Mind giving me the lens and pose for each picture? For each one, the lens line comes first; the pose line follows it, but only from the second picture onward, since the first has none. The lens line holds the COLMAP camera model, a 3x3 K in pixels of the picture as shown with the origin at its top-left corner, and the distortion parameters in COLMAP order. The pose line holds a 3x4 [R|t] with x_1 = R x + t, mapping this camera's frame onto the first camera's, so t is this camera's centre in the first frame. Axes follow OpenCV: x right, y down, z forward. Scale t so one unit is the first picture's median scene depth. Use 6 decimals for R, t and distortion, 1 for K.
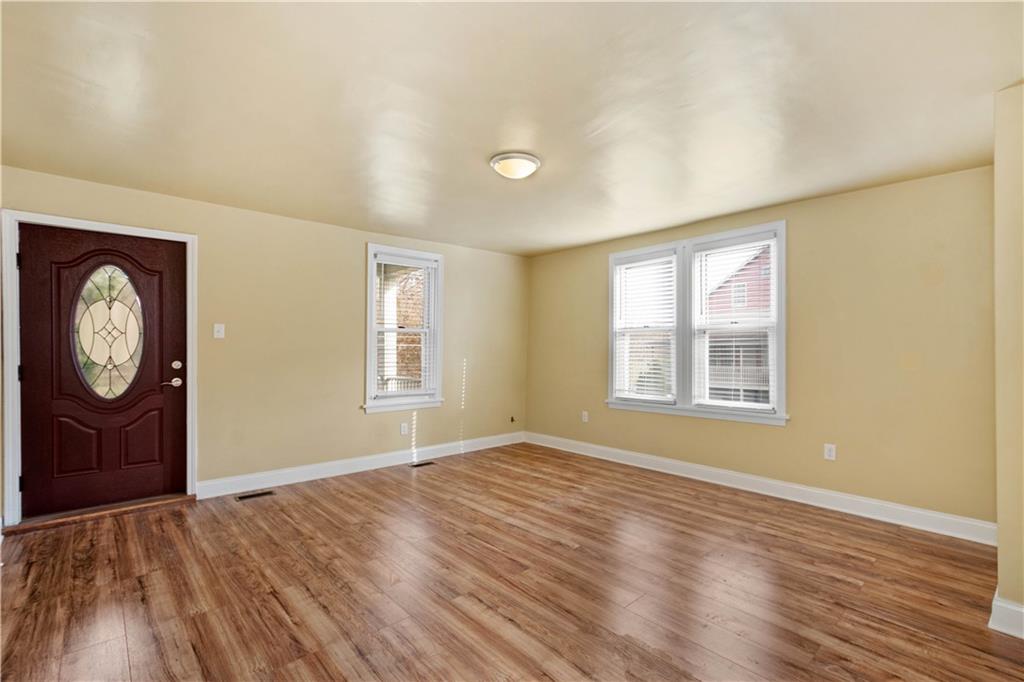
lens RADIAL K [[450.6, 0, 511.7], [0, 450.6, 344.2], [0, 0, 1]] dist [0.009269, -0.000016]
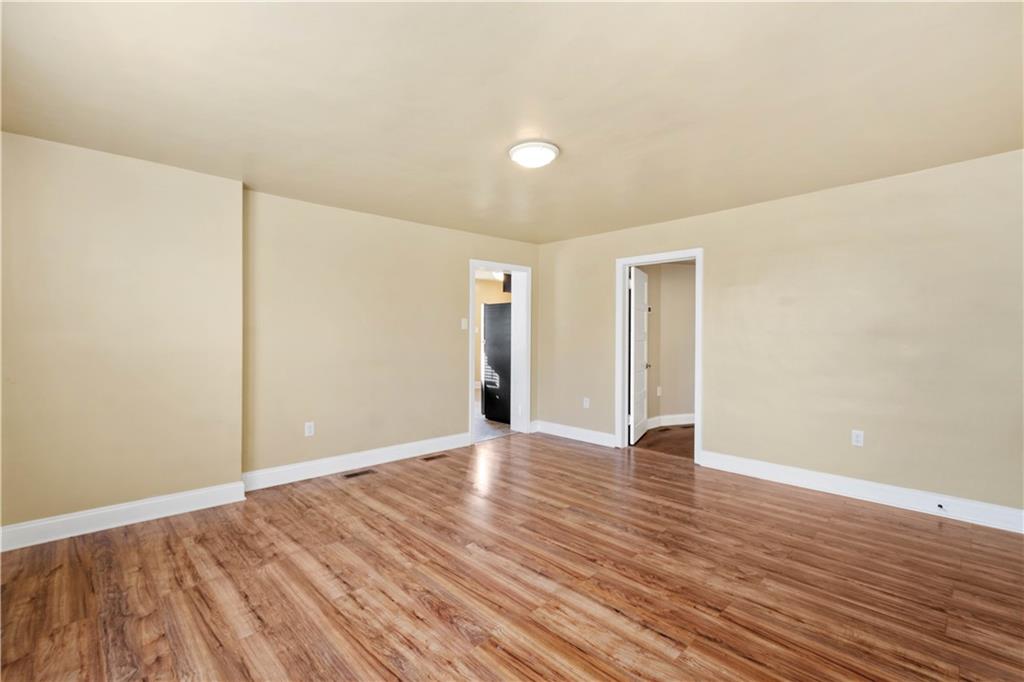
lens RADIAL K [[450.6, 0, 511.8], [0, 450.6, 338.9], [0, 0, 1]] dist [0.009269, -0.000016]
pose [[-0.999372, -0.002302, -0.035353, 0.083438], [-0.002313, 0.999997, 0.000276, 0.015637], [0.035352, 0.000358, -0.999375, 1.805811]]
